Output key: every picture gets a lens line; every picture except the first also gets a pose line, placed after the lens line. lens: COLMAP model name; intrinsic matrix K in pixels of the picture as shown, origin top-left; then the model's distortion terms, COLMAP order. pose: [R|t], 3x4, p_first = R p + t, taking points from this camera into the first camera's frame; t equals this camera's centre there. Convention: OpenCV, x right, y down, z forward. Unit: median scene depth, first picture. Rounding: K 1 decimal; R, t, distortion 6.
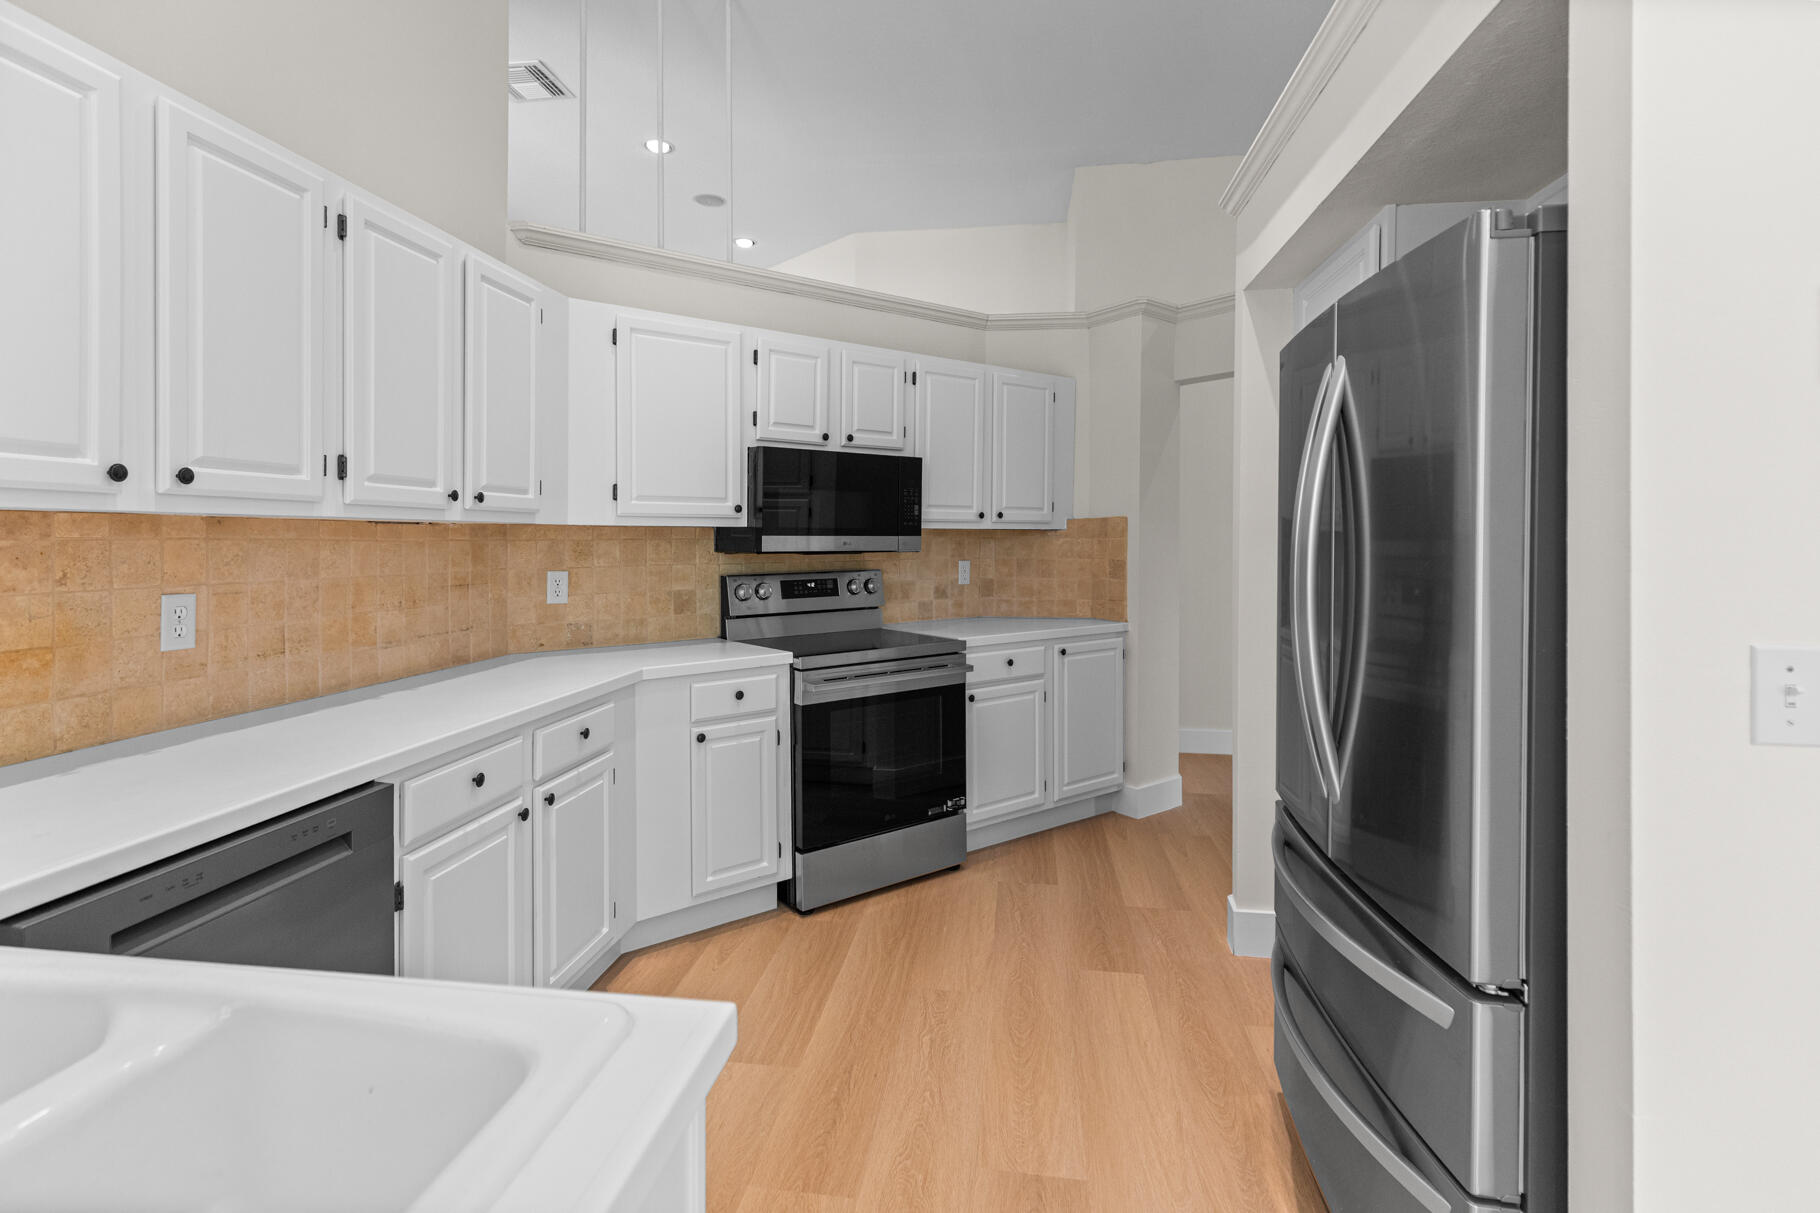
lens RADIAL K [[853.5, 0, 891.7], [0, 853.5, 543.8], [0, 0, 1]] dist [0.014303, -0.008396]
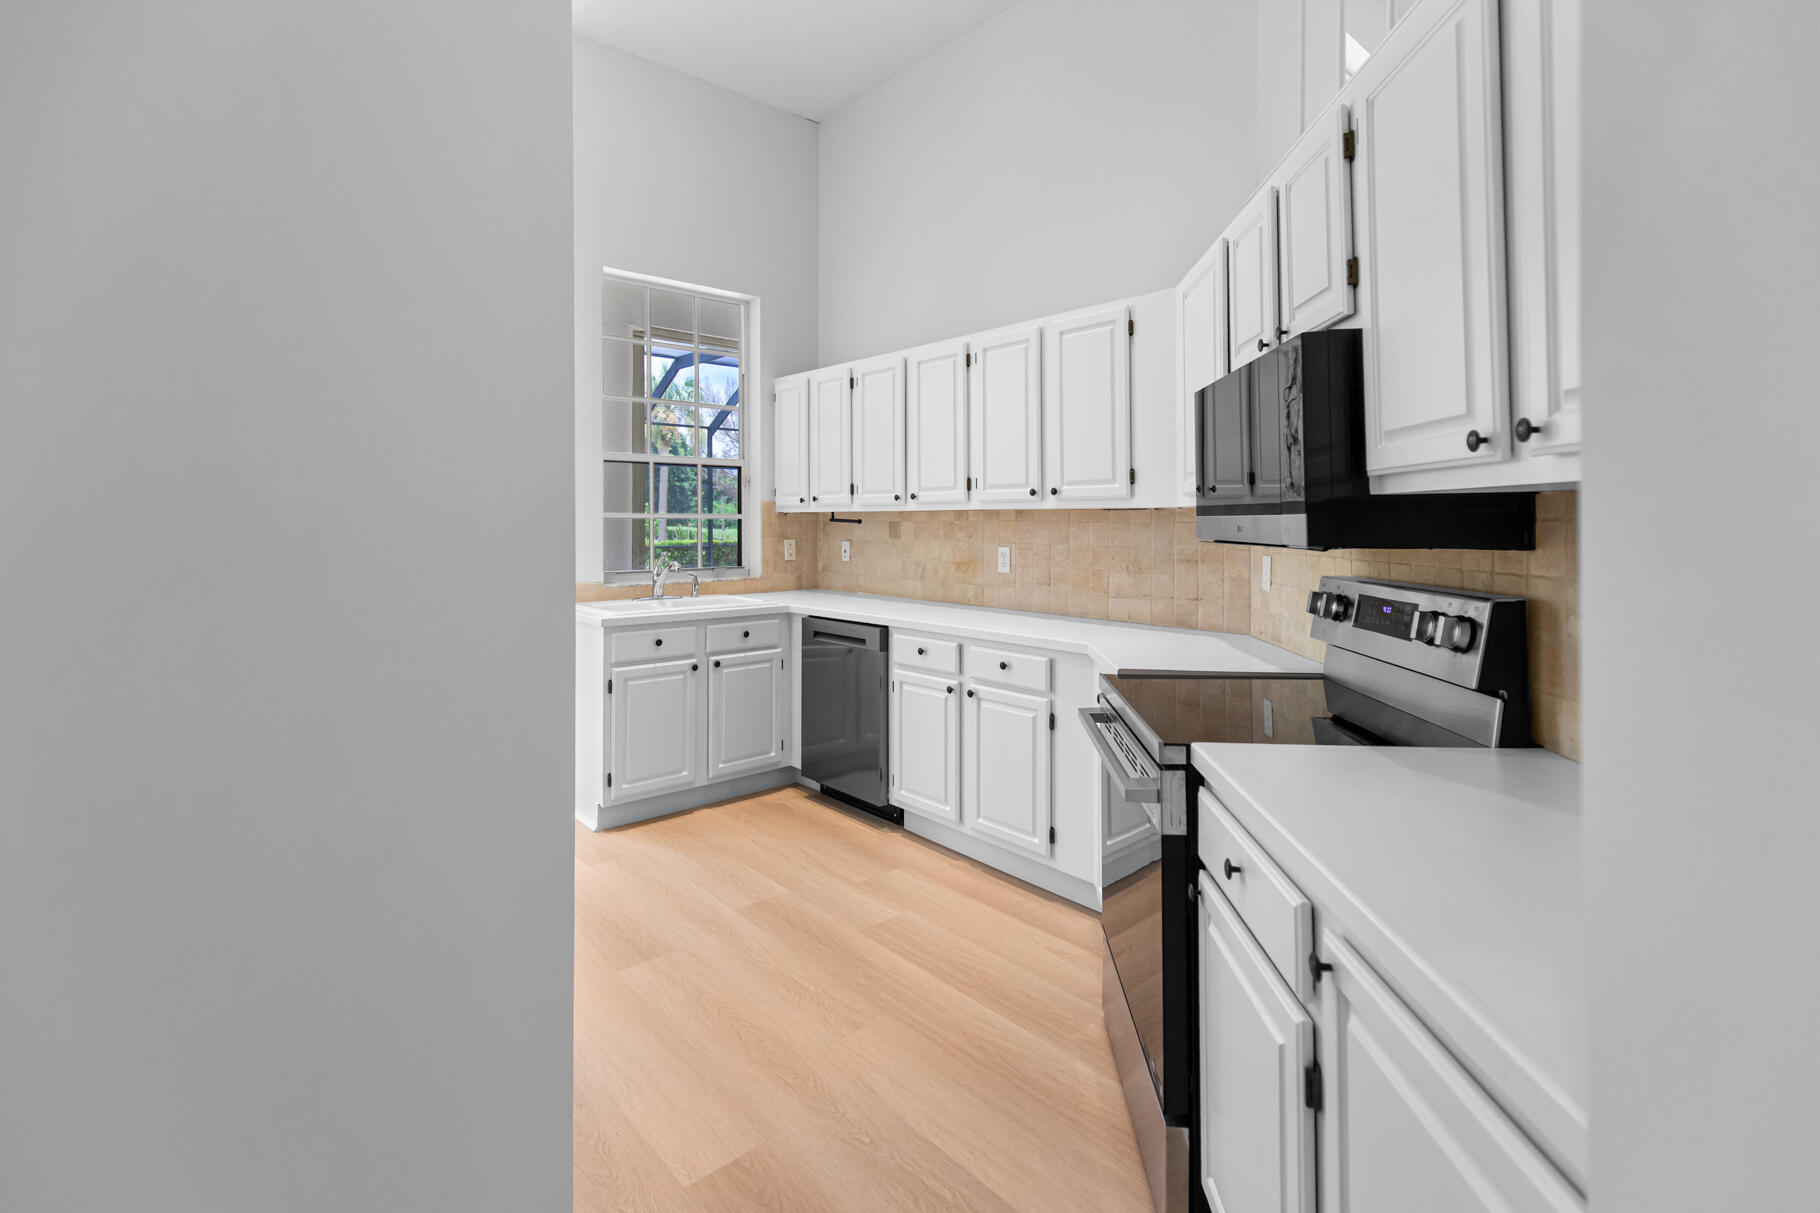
lens RADIAL K [[853.5, 0, 891.7], [0, 853.5, 543.8], [0, 0, 1]] dist [0.014303, -0.008396]
pose [[-0.650867, 0.021094, -0.758898, 0.593942], [-0.004184, 0.999499, 0.031370, -0.008624], [0.759180, 0.023593, -0.650453, 1.345583]]
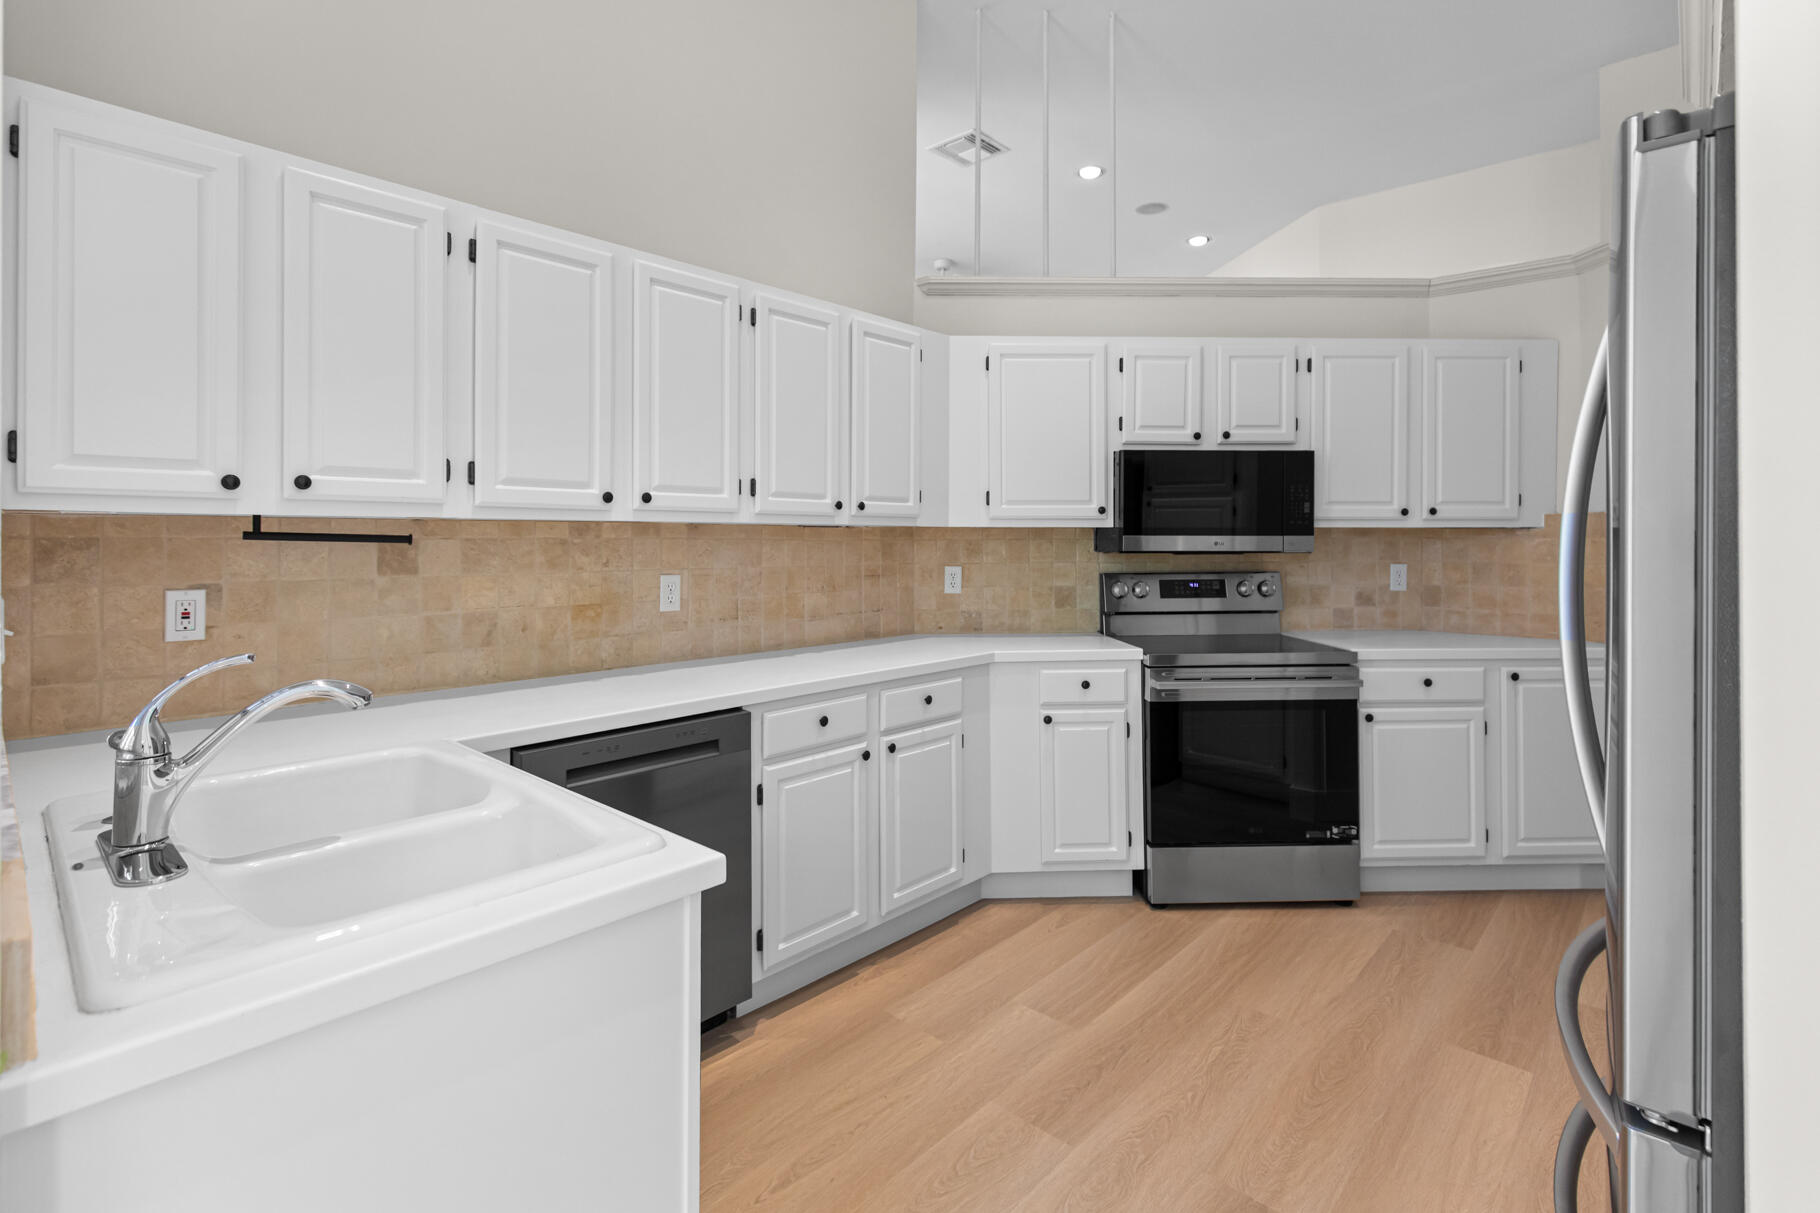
lens RADIAL K [[850.4, 0, 906.3], [0, 850.4, 537.4], [0, 0, 1]] dist [0.003305, -0.000557]
pose [[0.826888, -0.001225, -0.562365, 0.225342], [-0.003645, 0.999965, -0.007538, 0.001513], [0.562355, 0.008283, 0.826855, -0.007599]]
